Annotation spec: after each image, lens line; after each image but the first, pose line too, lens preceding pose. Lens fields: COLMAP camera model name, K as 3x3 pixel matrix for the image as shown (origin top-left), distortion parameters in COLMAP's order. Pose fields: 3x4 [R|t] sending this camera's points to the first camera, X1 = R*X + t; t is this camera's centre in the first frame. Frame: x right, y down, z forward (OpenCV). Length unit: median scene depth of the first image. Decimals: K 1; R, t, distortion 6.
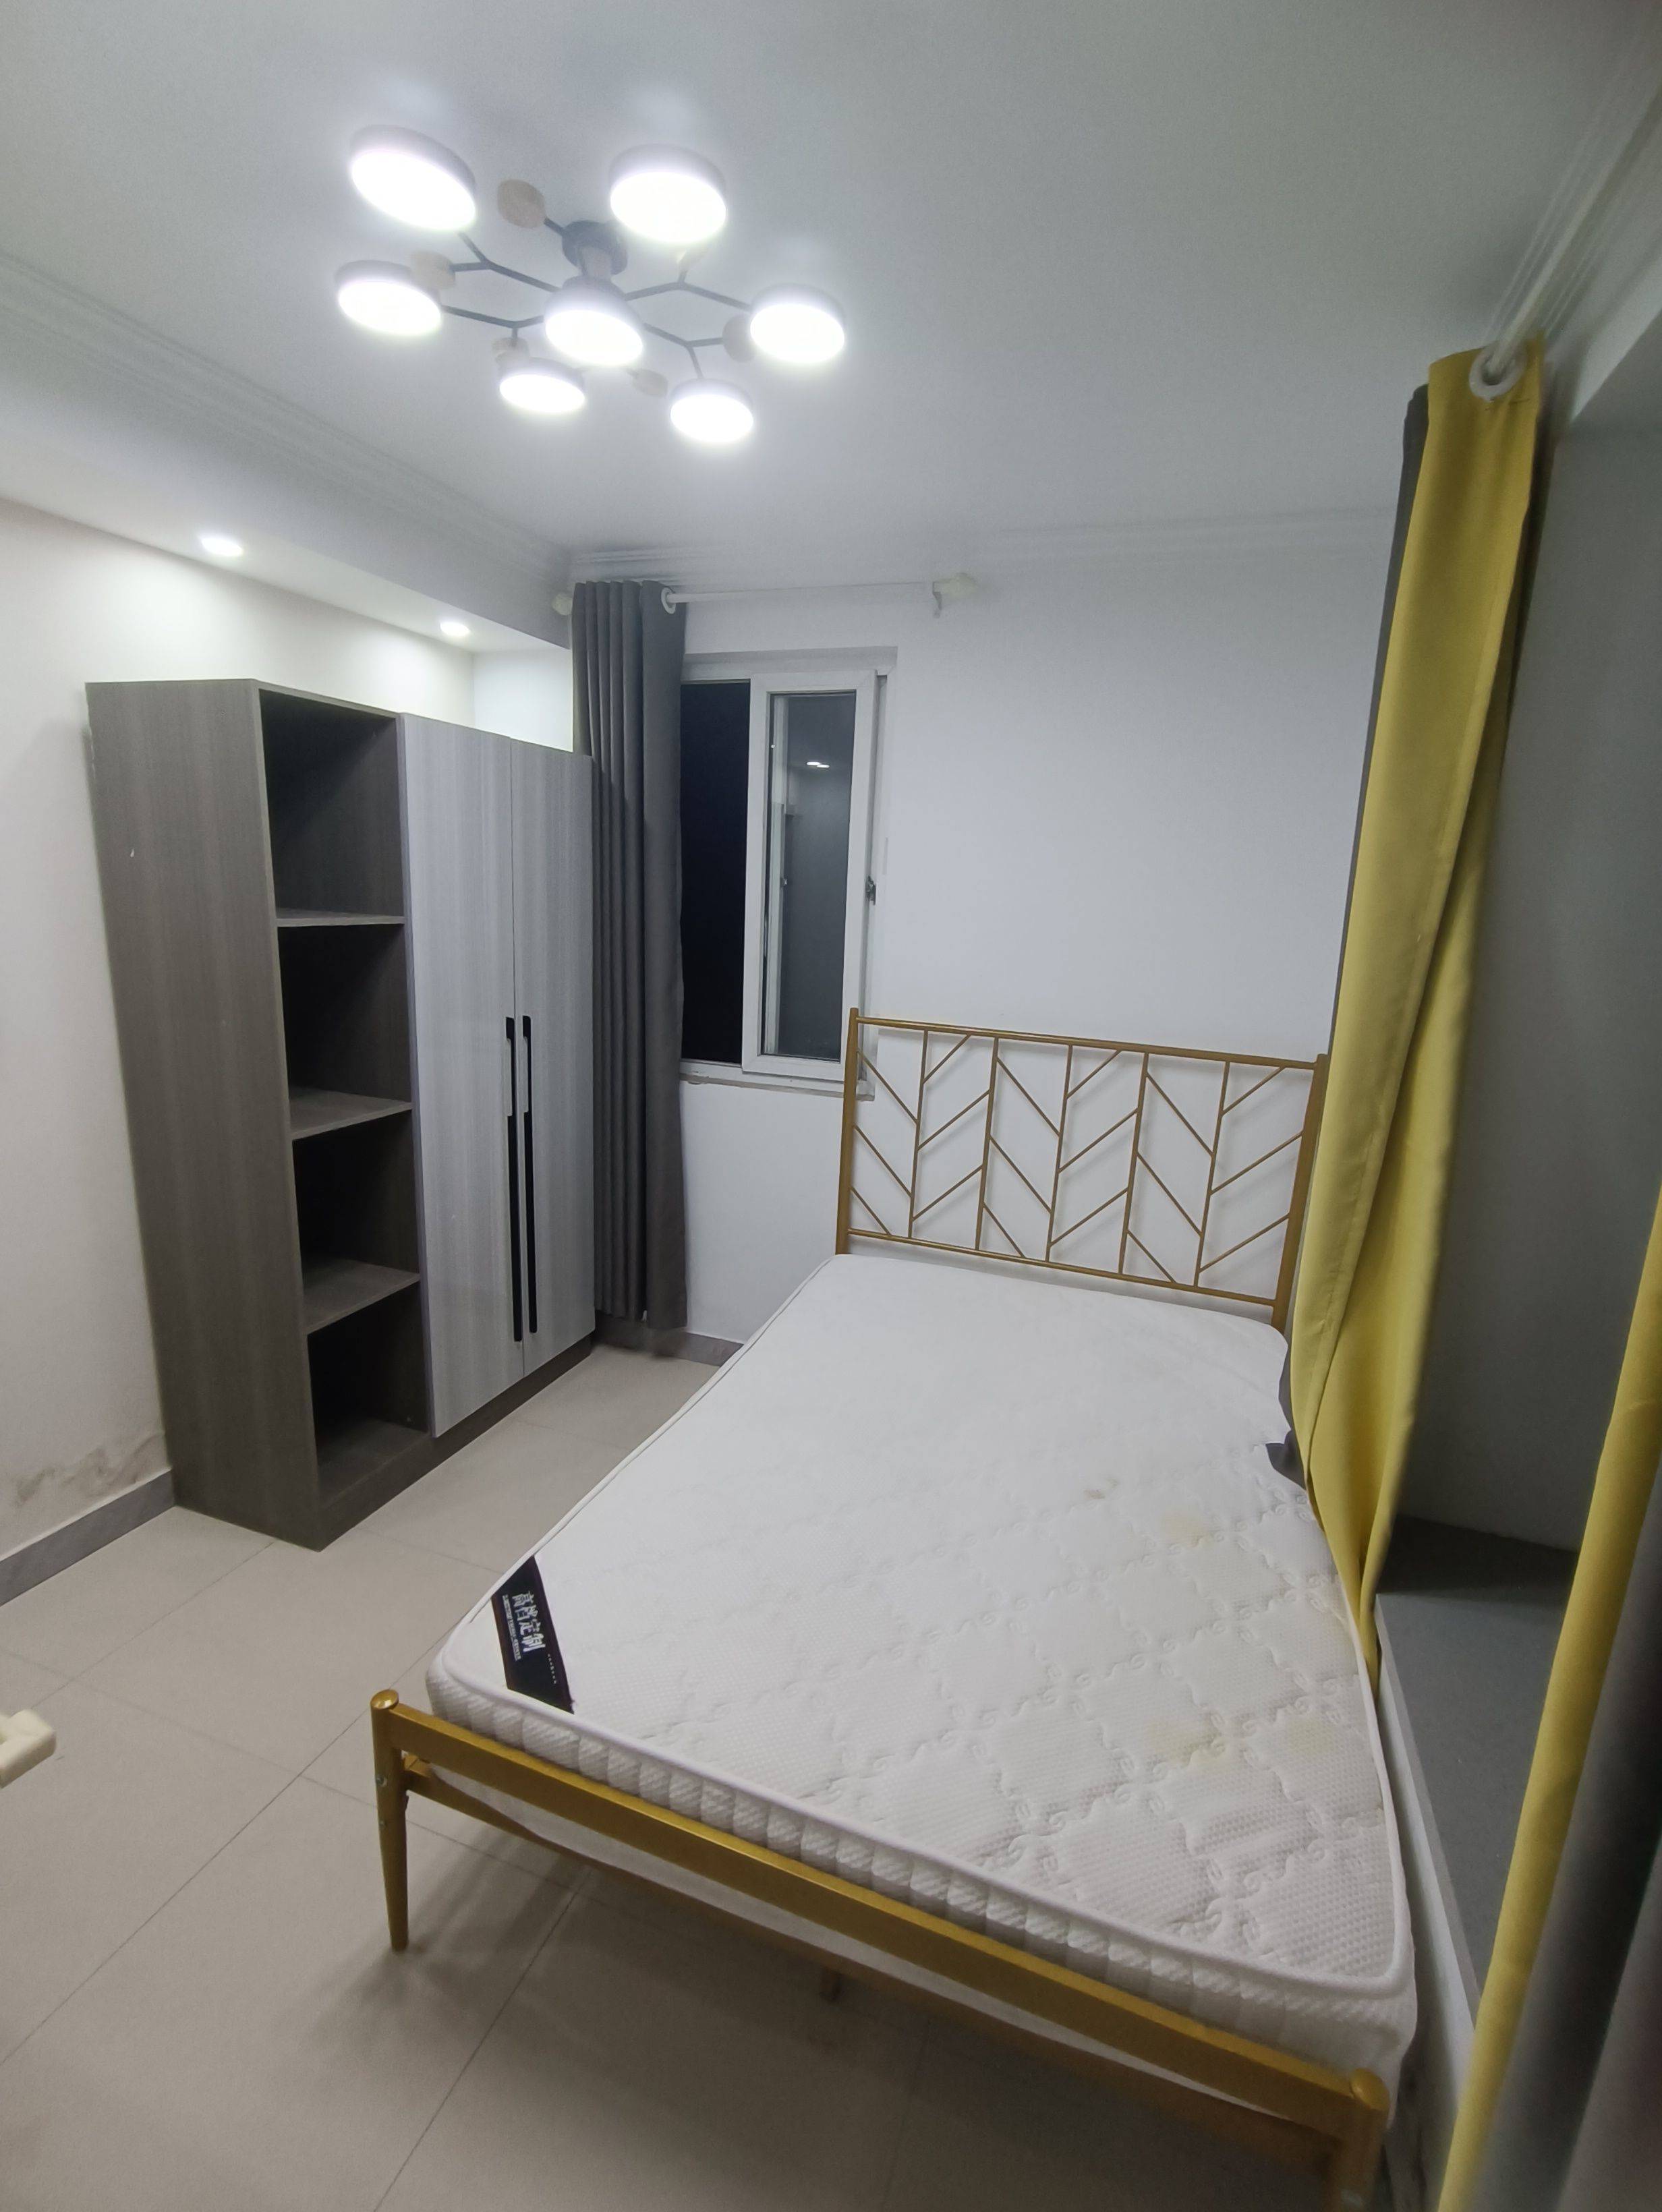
lens RADIAL K [[973.0, 0, 869.3], [0, 973.0, 1149.8], [0, 0, 1]] dist [-0.017853, 0.000175]
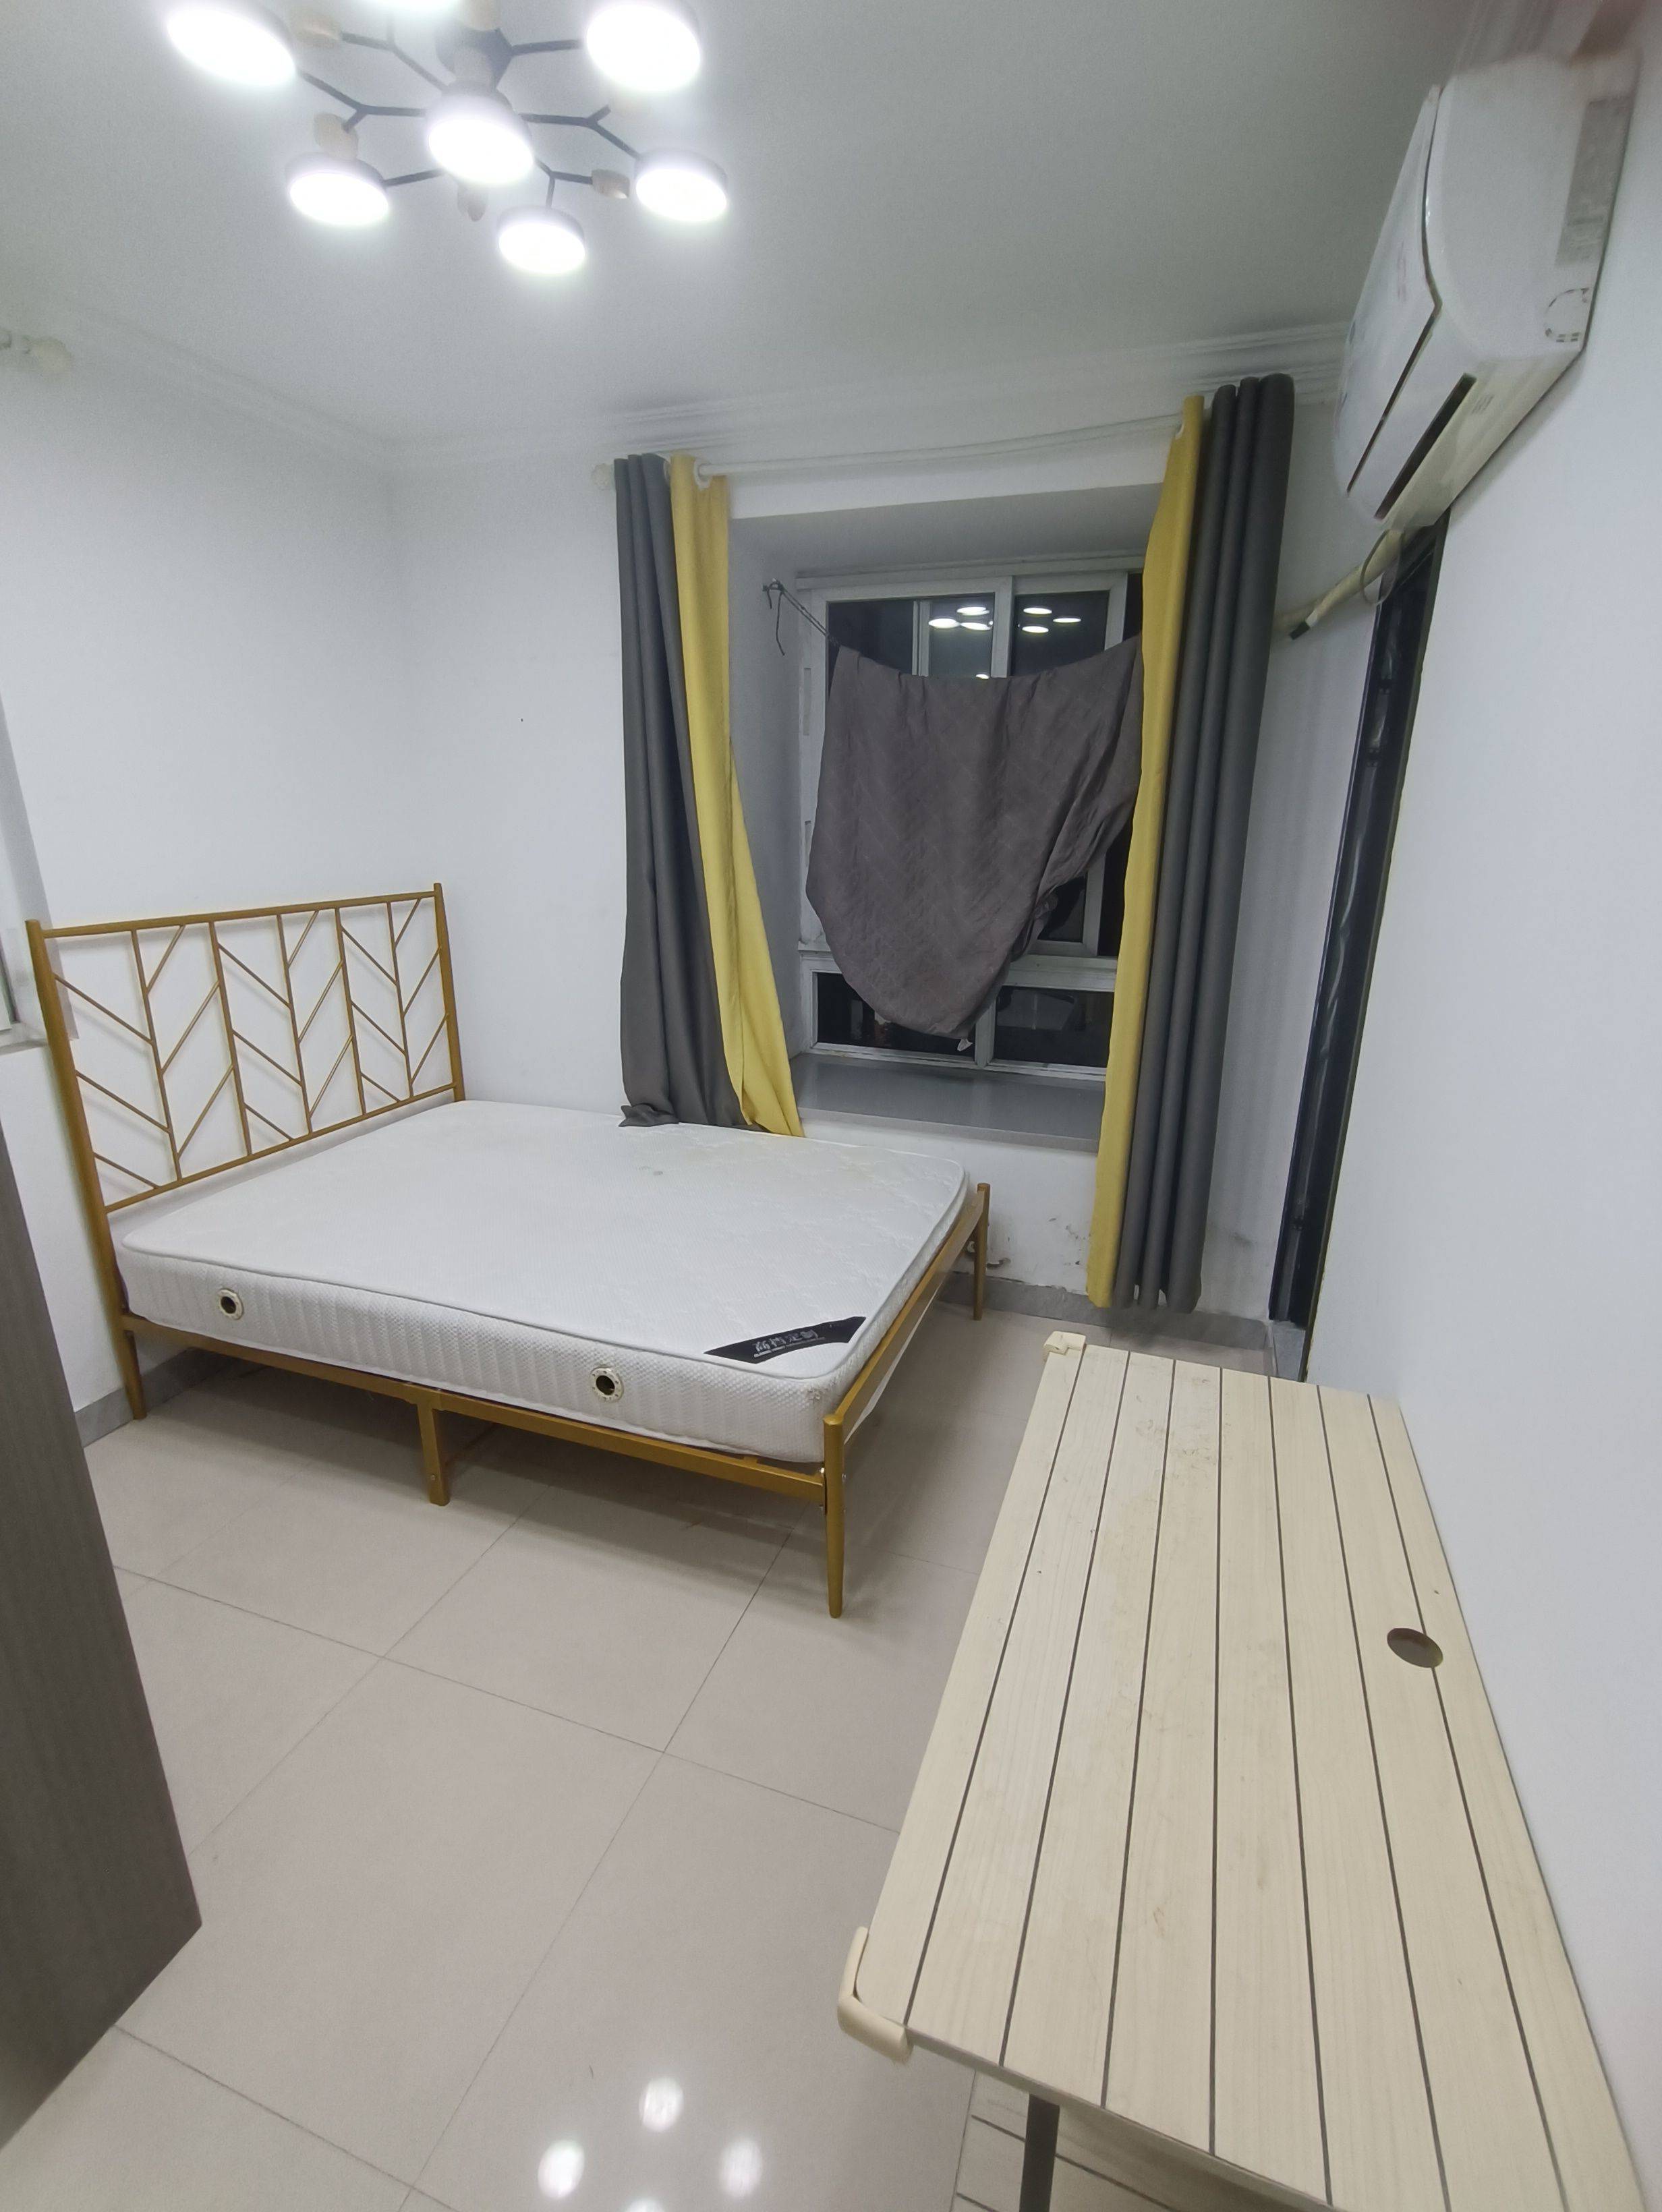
lens RADIAL K [[1005.4, 0, 834.8], [0, 1005.4, 1119.2], [0, 0, 1]] dist [-0.020211, 0.010298]
pose [[0.022890, -0.355042, 0.934570, -0.793803], [0.231165, 0.911361, 0.340563, -0.130100], [-0.972645, 0.208244, 0.102935, 0.372814]]
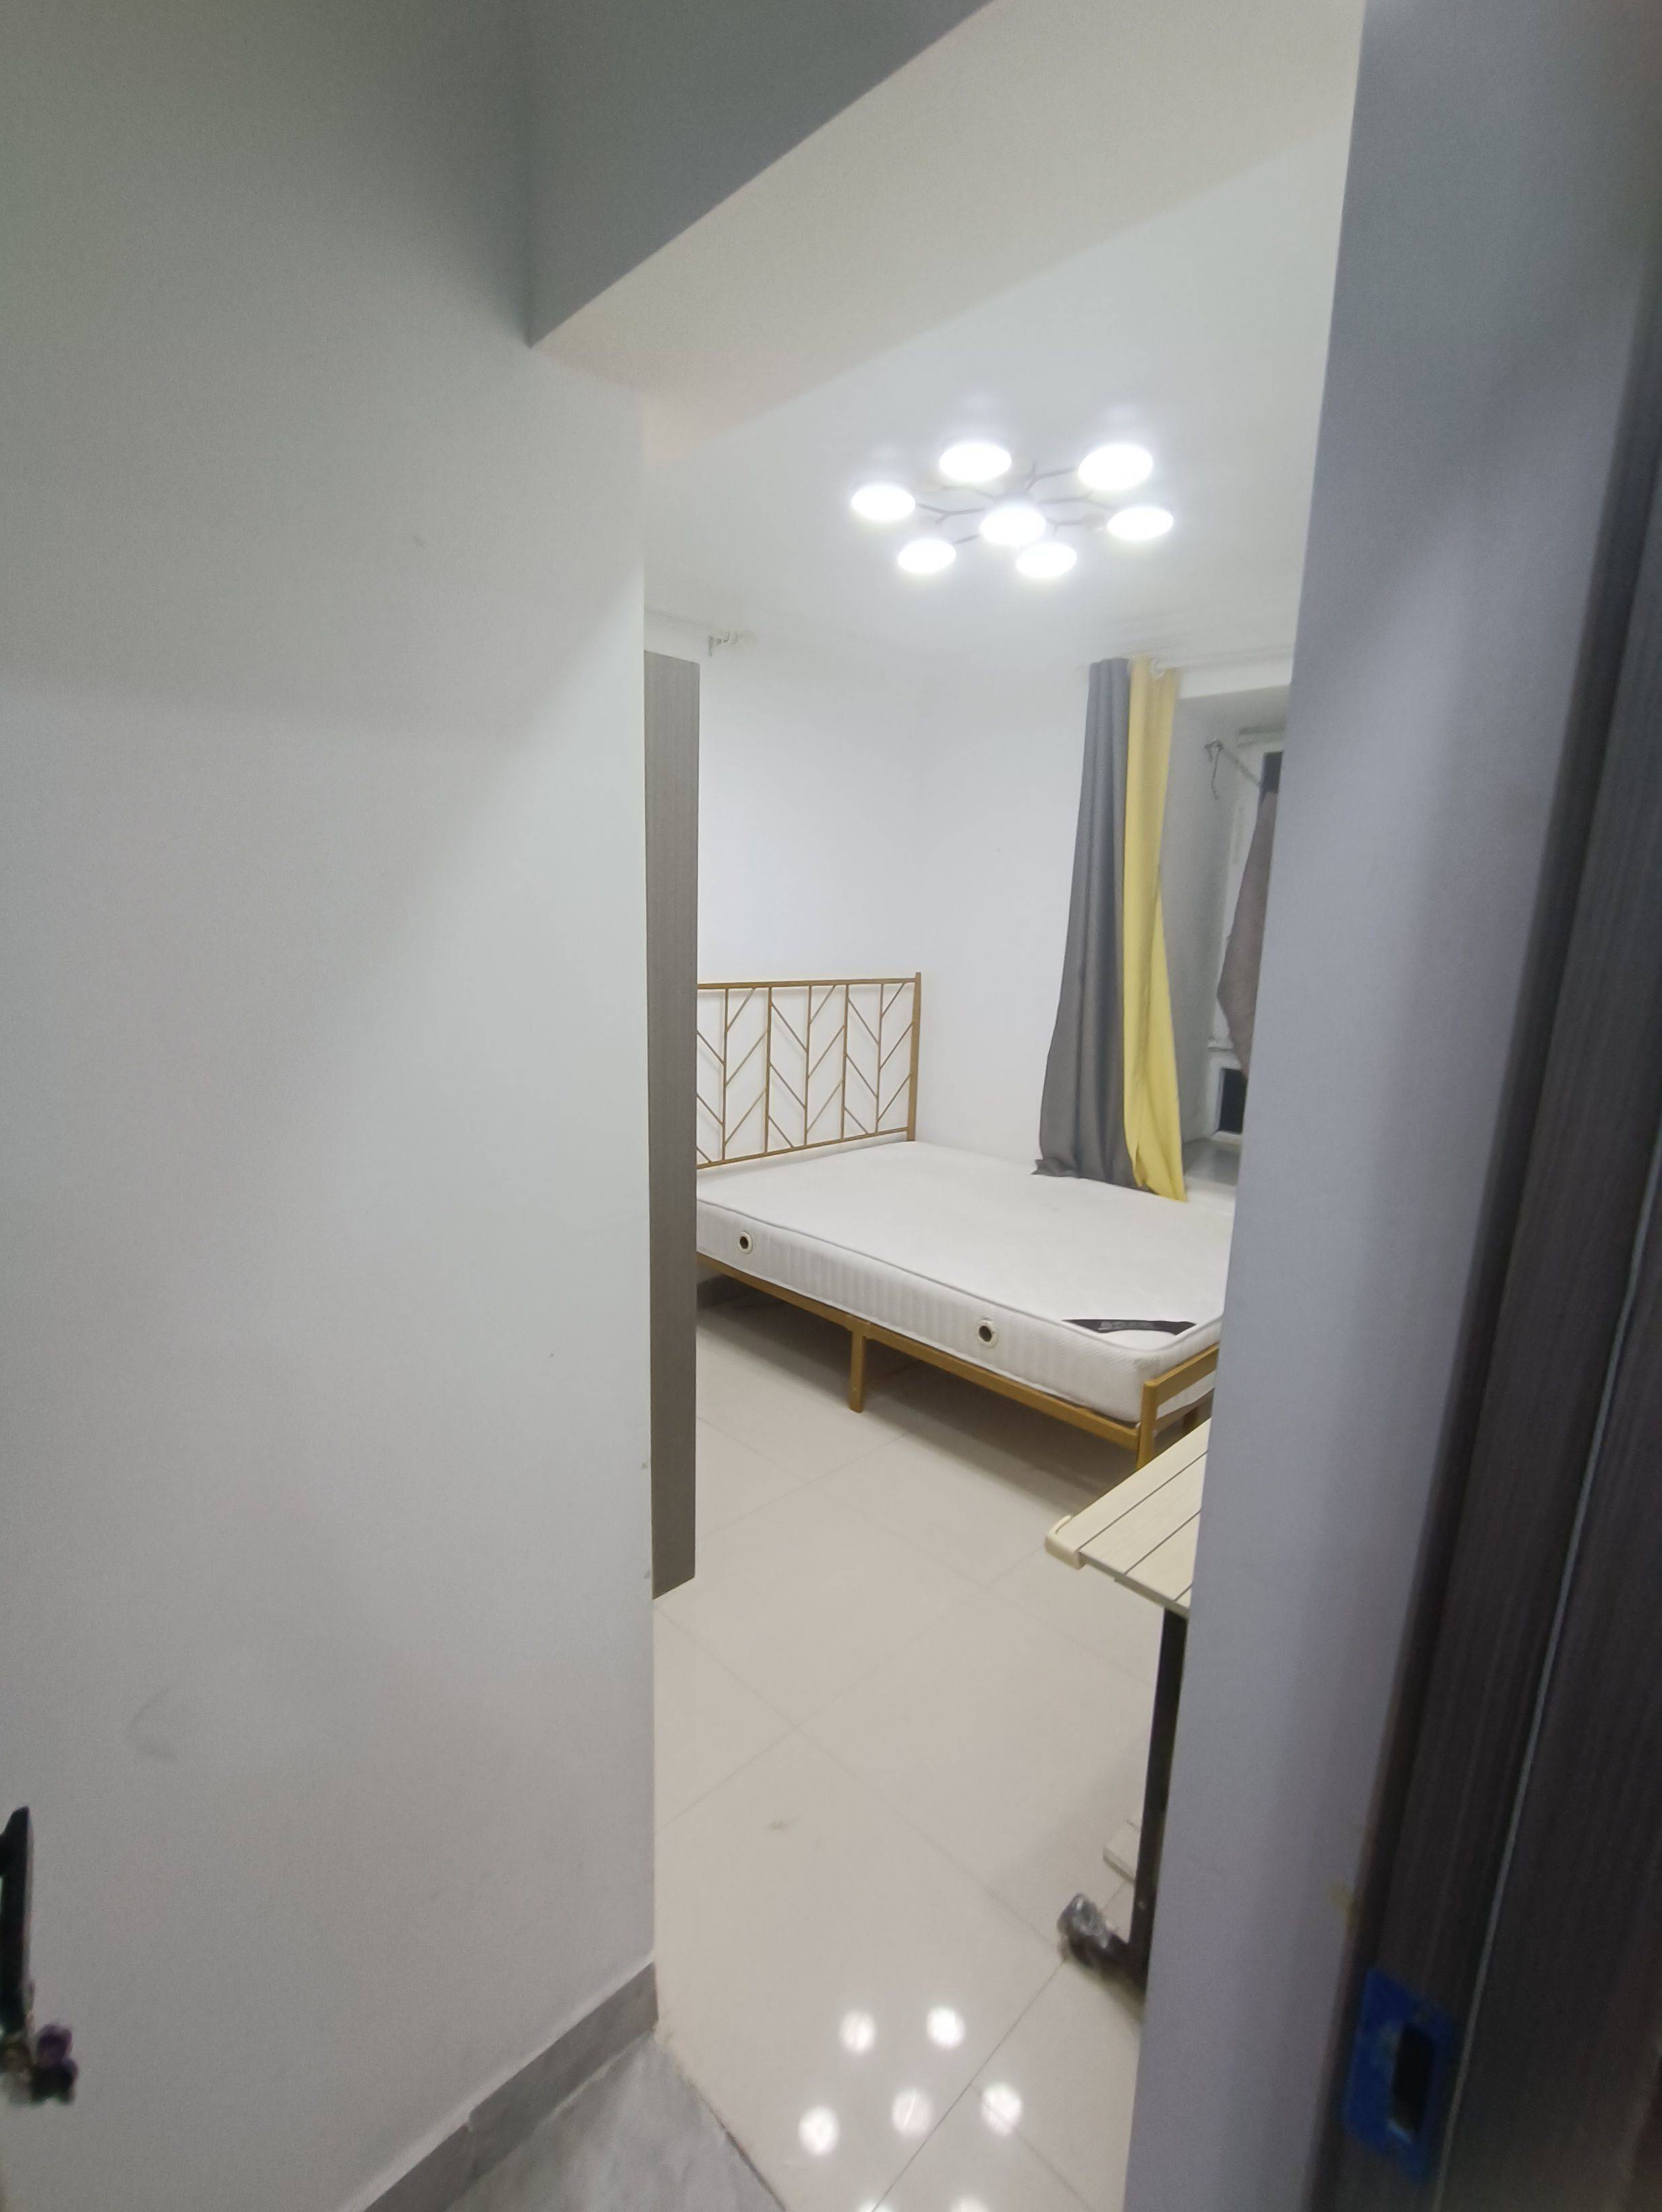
lens RADIAL K [[1005.4, 0, 834.8], [0, 1005.4, 1119.2], [0, 0, 1]] dist [-0.020211, 0.010298]
pose [[0.453399, -0.223533, 0.862822, -1.049384], [0.208357, 0.967801, 0.141242, -0.116130], [-0.866612, 0.115736, 0.485374, 0.278392]]
